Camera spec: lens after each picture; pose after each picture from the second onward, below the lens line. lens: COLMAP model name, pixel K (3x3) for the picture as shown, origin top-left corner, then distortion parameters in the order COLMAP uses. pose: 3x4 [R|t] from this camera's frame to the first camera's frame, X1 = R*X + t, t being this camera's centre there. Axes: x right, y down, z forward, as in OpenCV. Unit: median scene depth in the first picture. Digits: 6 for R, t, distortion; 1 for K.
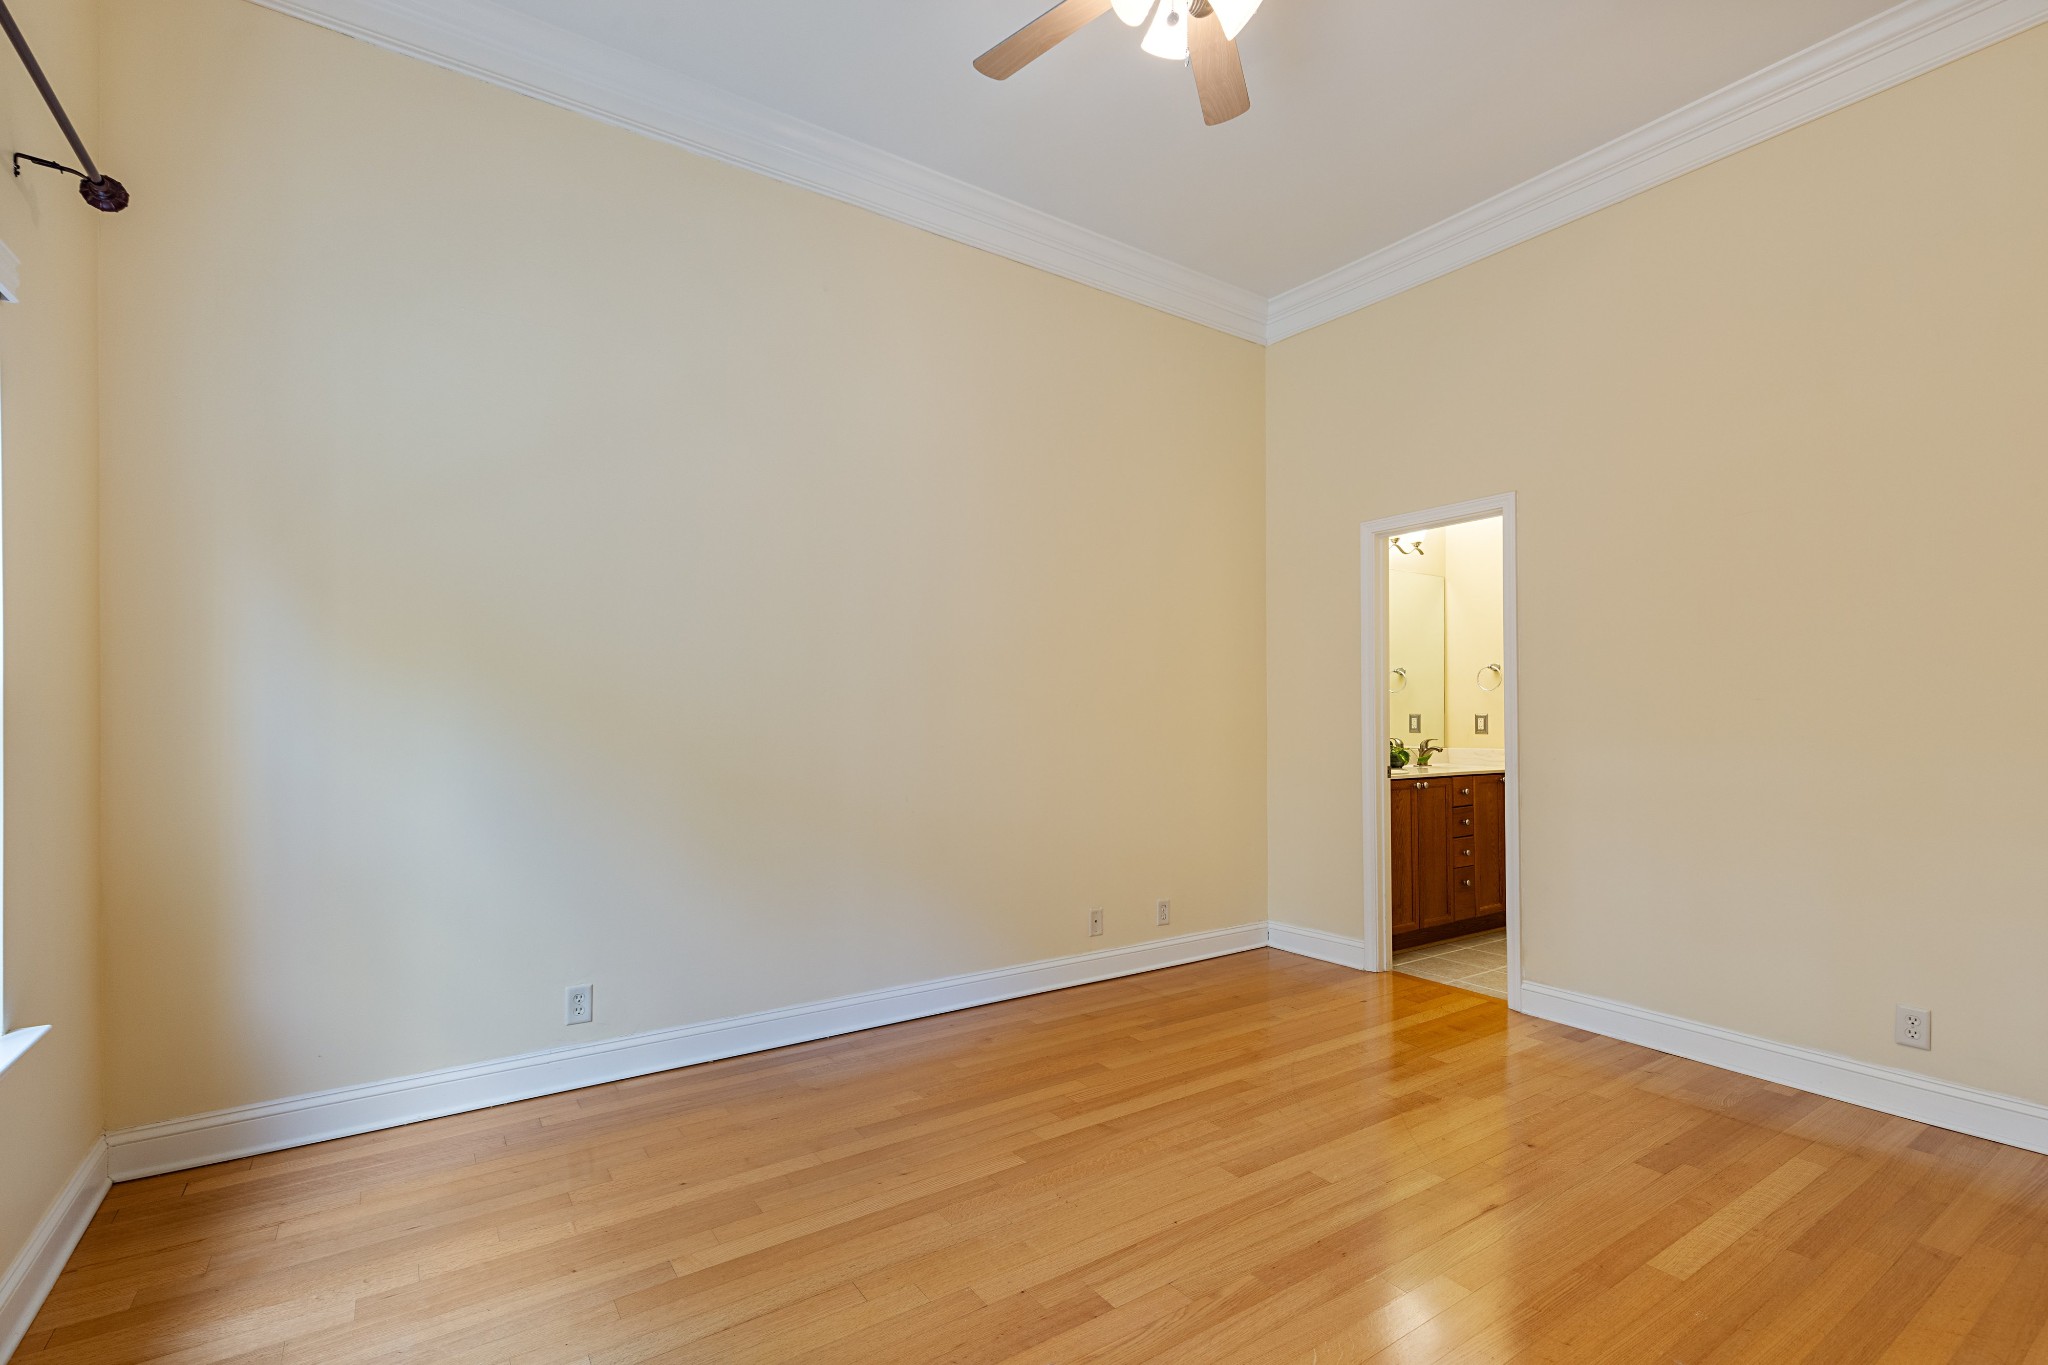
lens RADIAL K [[930.0, 0, 1028.5], [0, 930.0, 694.7], [0, 0, 1]] dist [0.001011, -0.000359]
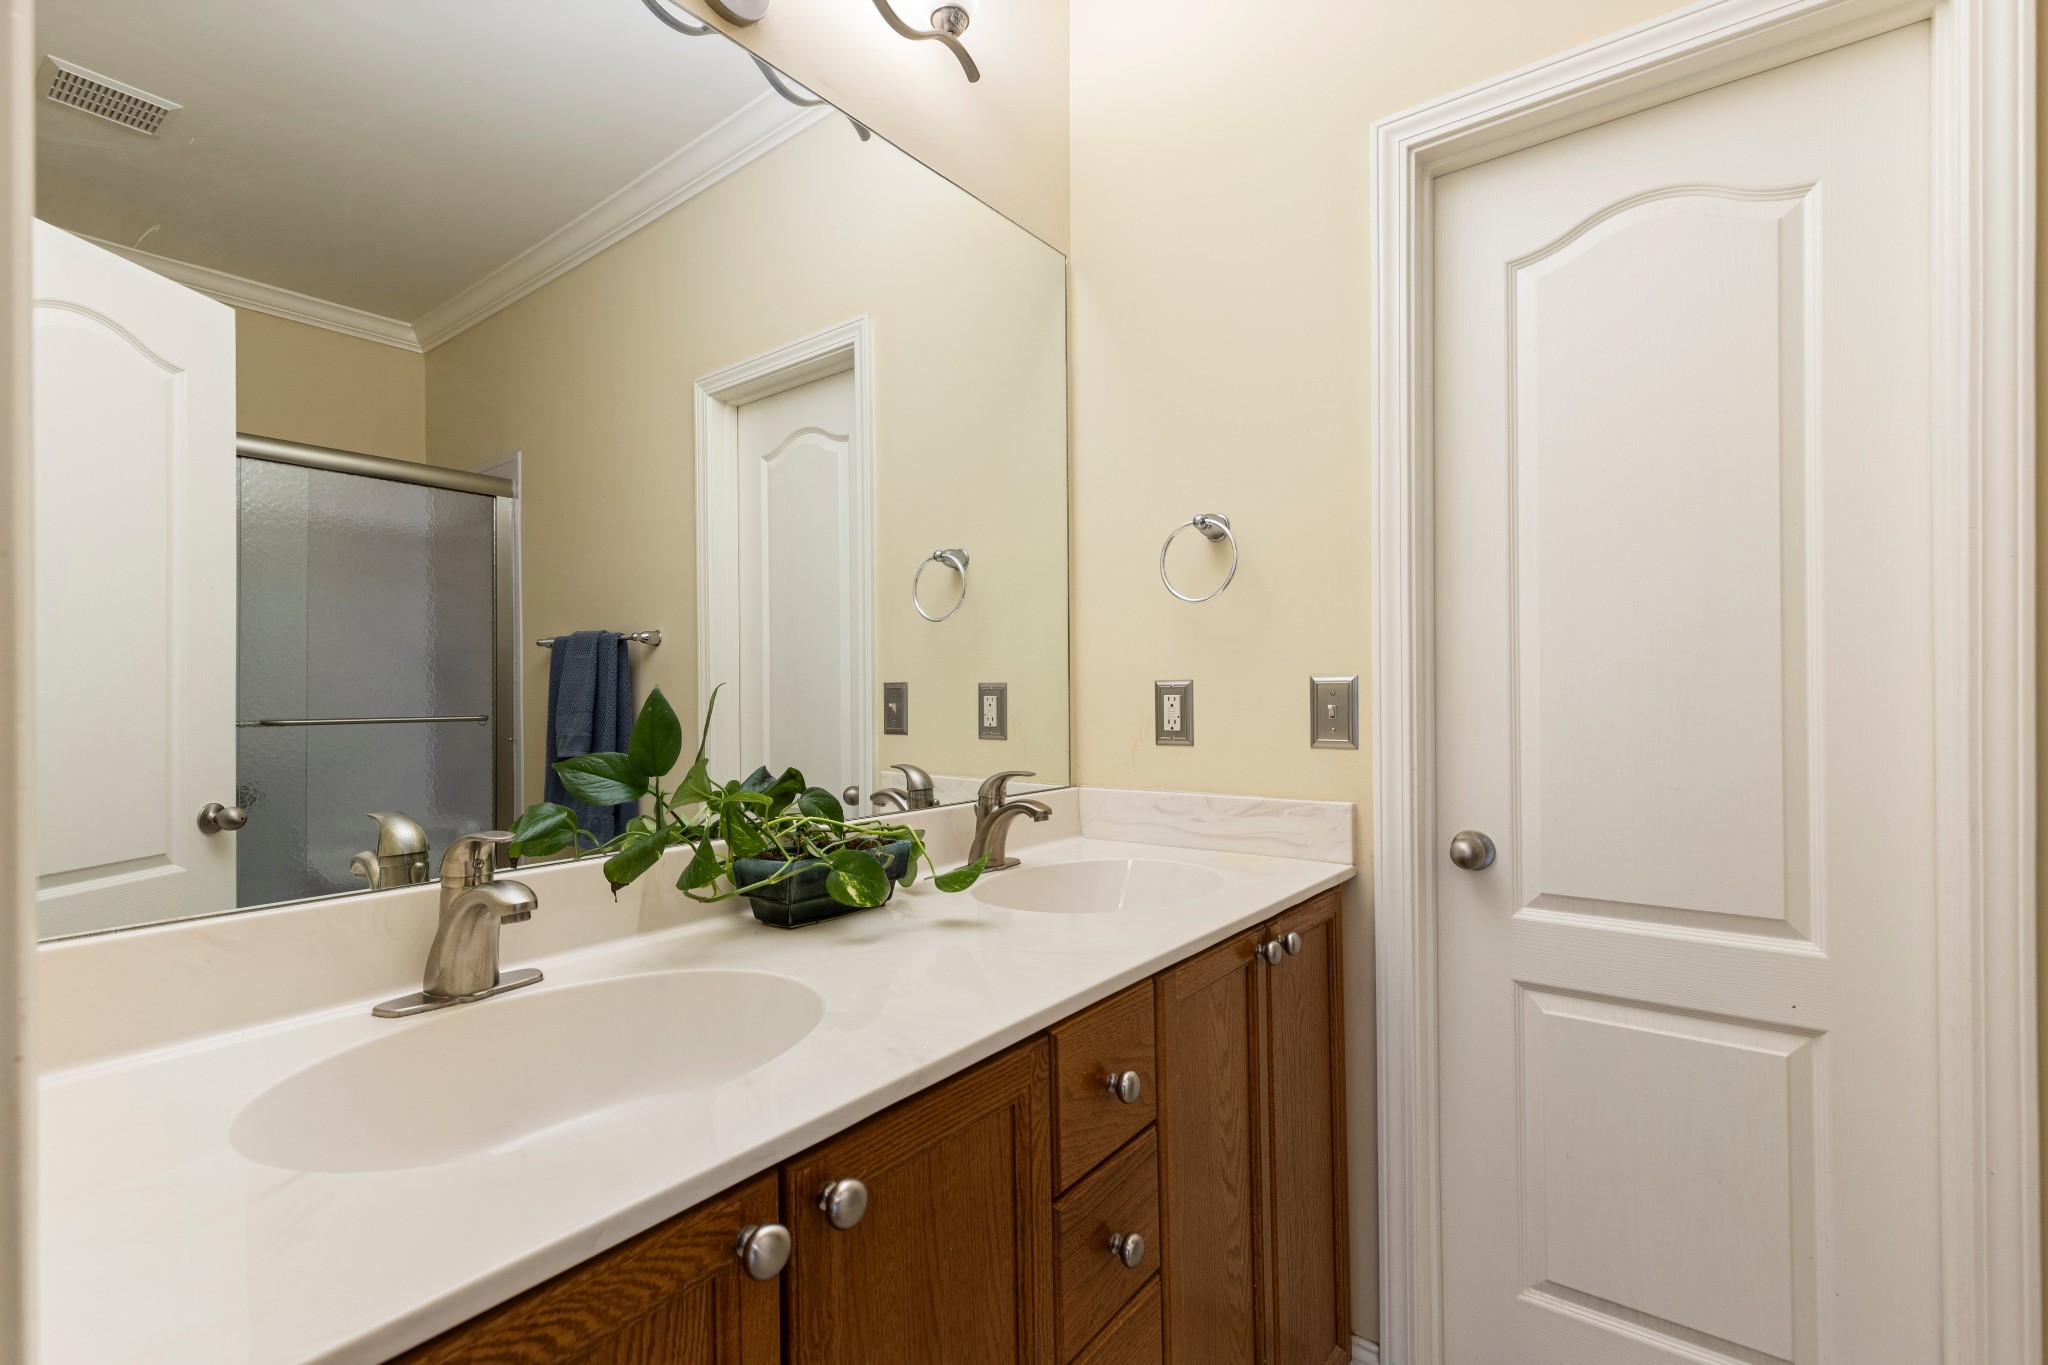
lens RADIAL K [[930.0, 0, 1021.5], [0, 930.0, 684.7], [0, 0, 1]] dist [0.001011, -0.000359]
pose [[0.949614, -0.009863, 0.313265, 0.339973], [0.004989, 0.999854, 0.016355, 0.016698], [-0.313381, -0.013968, 0.949525, 0.718312]]
